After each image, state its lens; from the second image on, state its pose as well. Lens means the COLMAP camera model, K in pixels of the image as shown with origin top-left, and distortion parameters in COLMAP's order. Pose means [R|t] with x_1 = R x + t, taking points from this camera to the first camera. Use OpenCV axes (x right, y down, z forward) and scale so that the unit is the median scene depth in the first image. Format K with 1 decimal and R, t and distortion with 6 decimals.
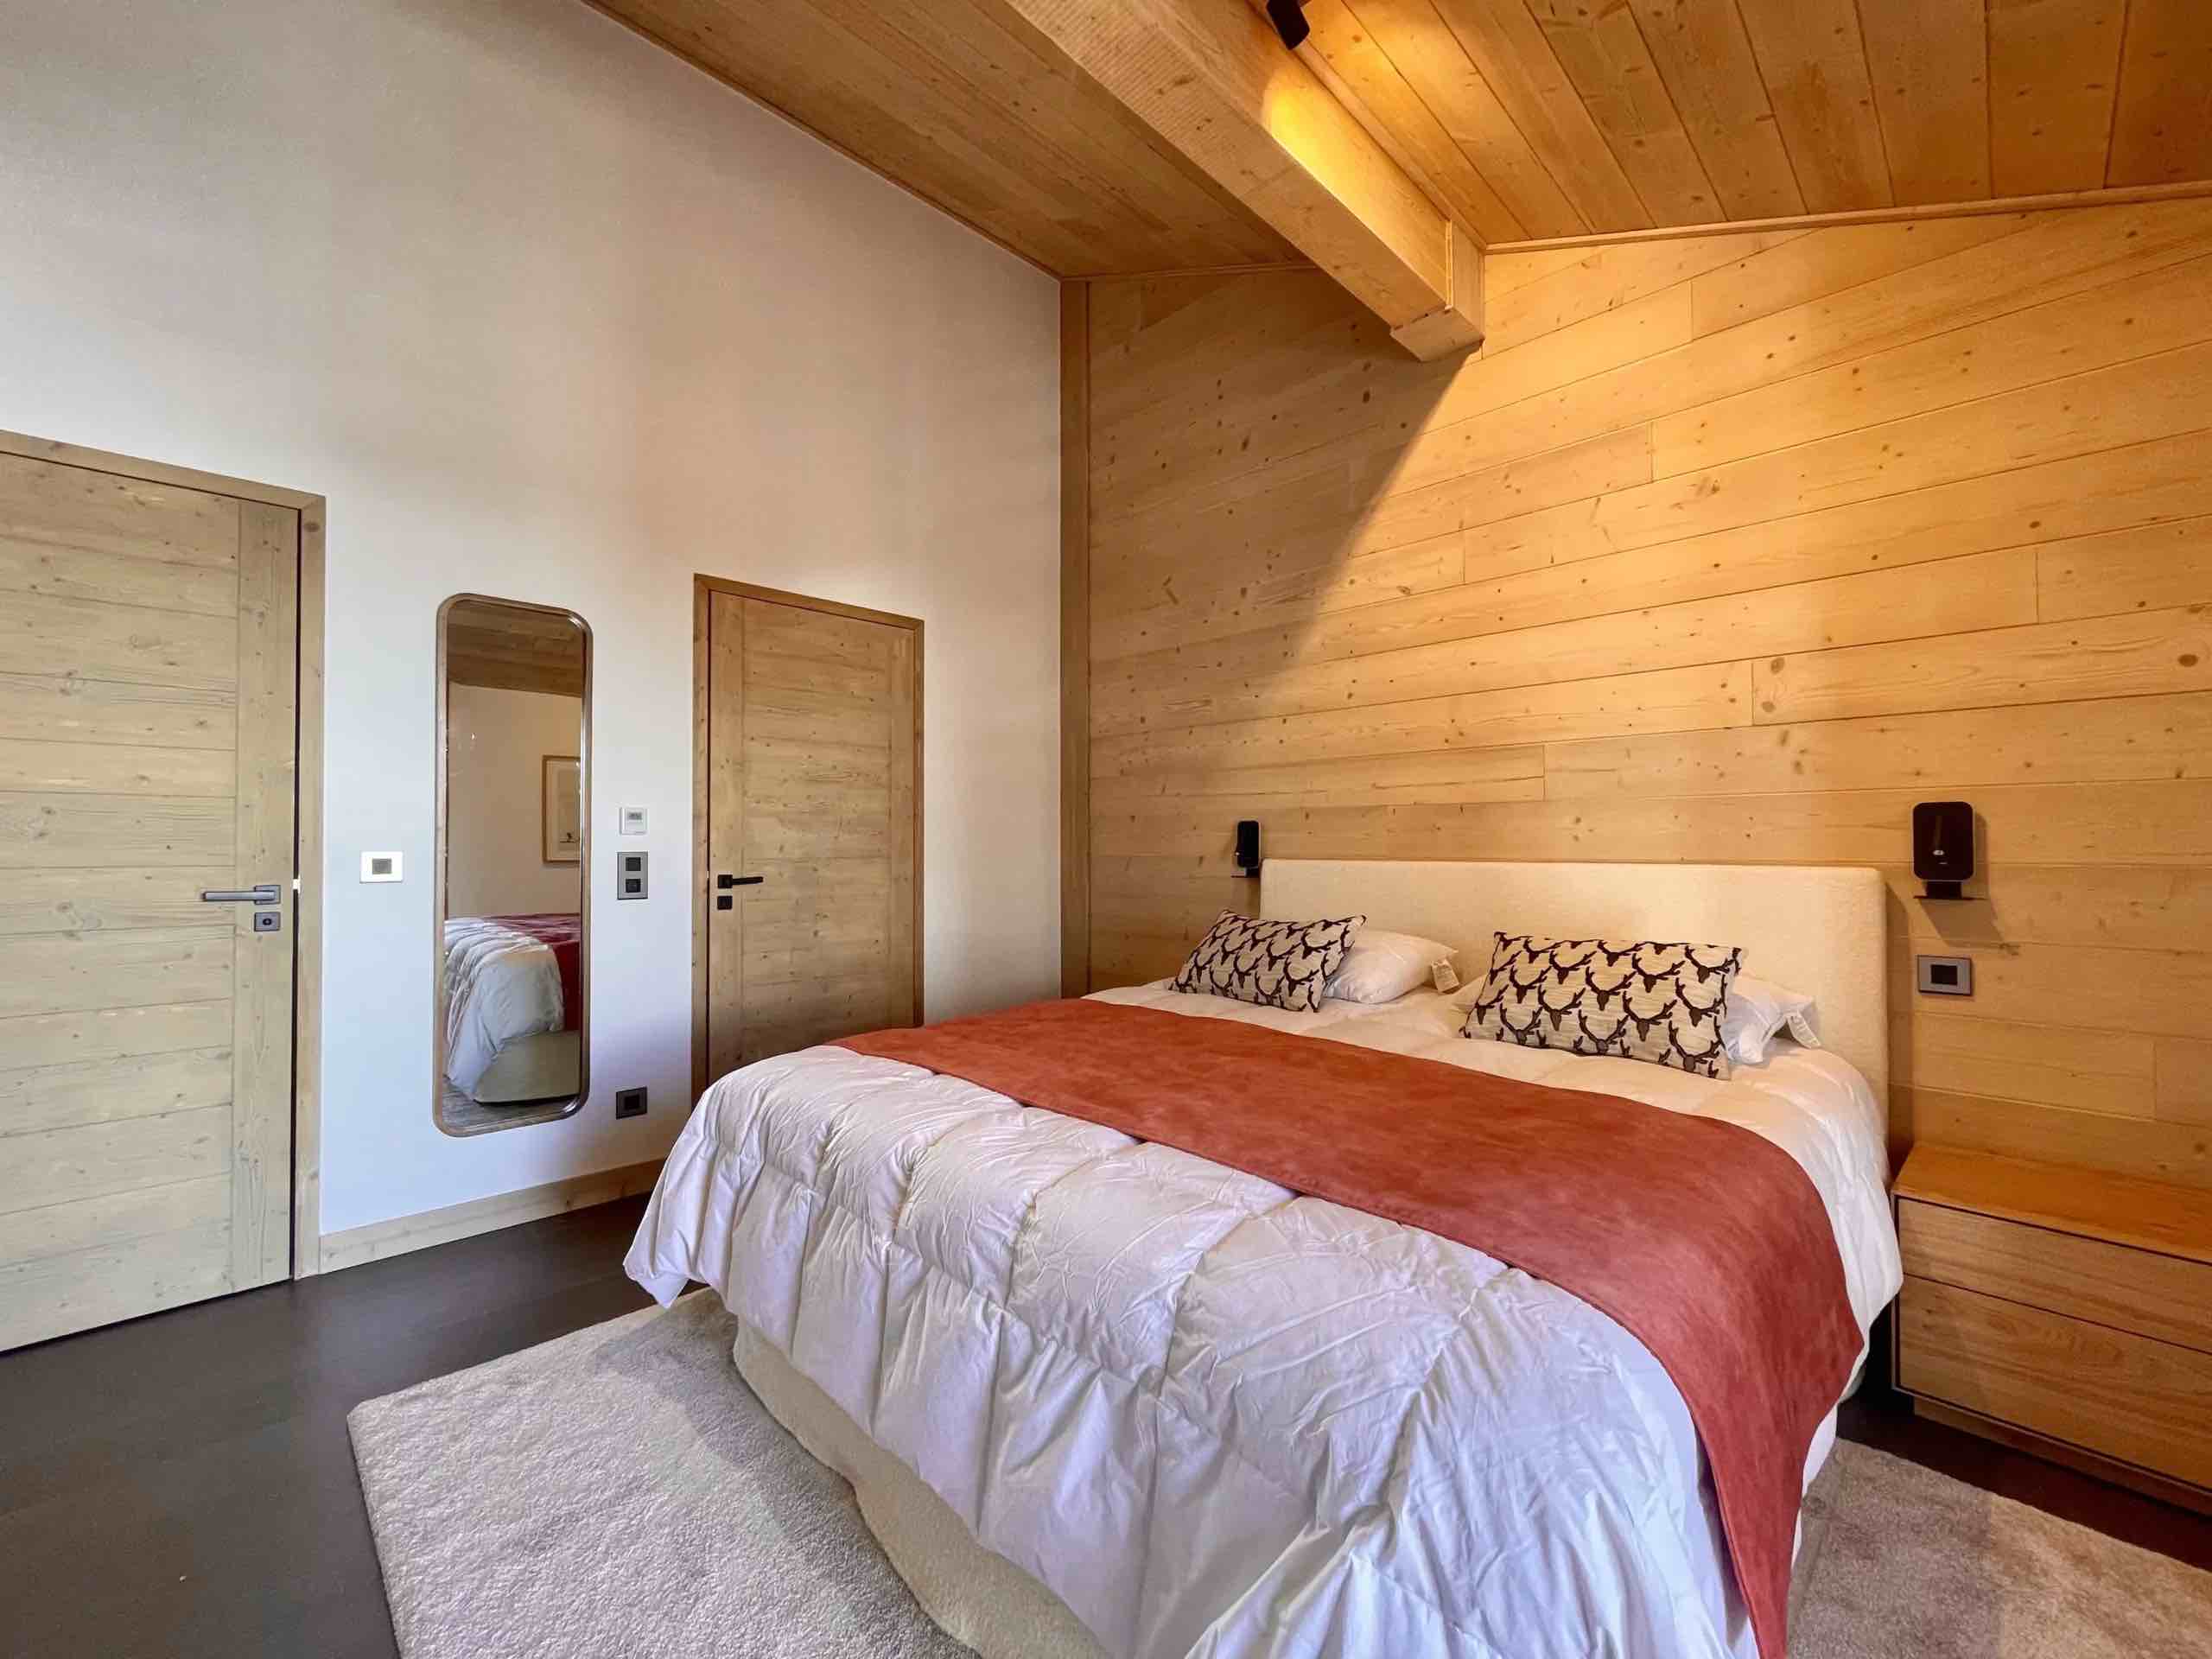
lens RADIAL K [[892.6, 0, 1109.4], [0, 892.6, 834.0], [0, 0, 1]] dist [-0.002215, 0.000227]
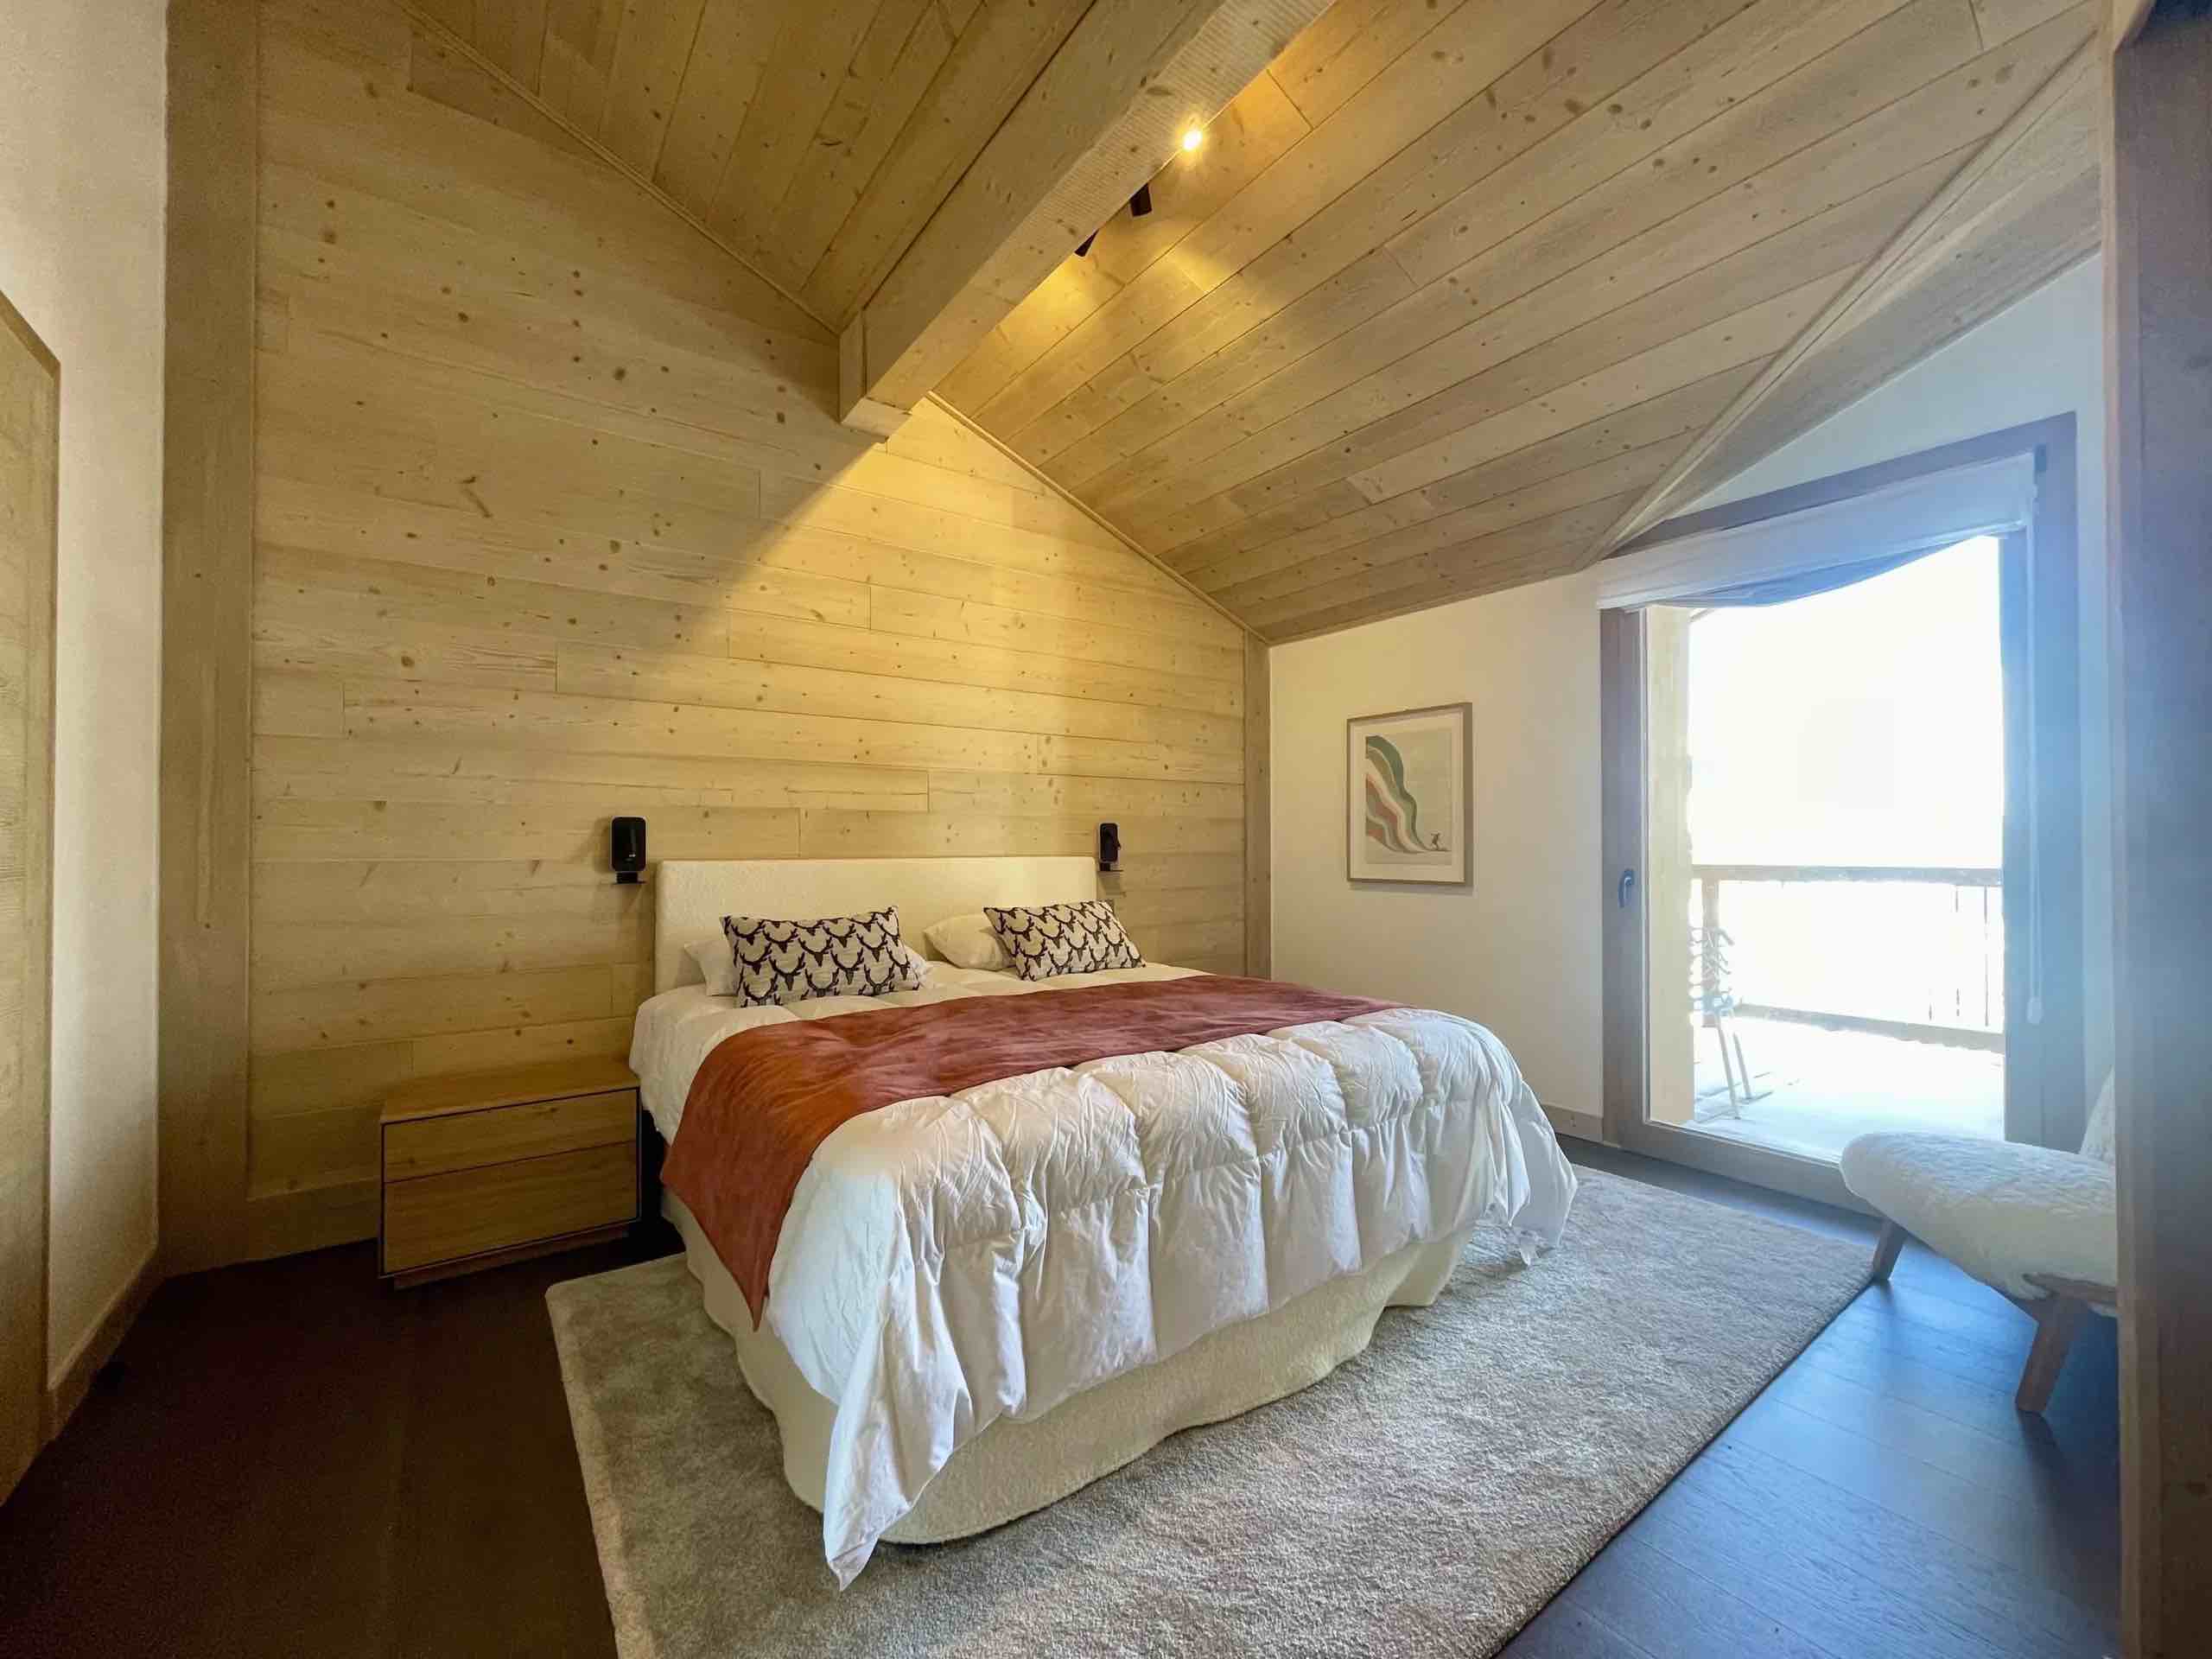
lens RADIAL K [[892.6, 0, 1109.4], [0, 892.6, 834.0], [0, 0, 1]] dist [-0.002215, 0.000227]
pose [[0.149822, 0.012411, 0.988635, -0.739760], [-0.008547, 0.999900, -0.011257, 0.008265], [-0.988676, -0.006763, 0.149913, 0.494508]]
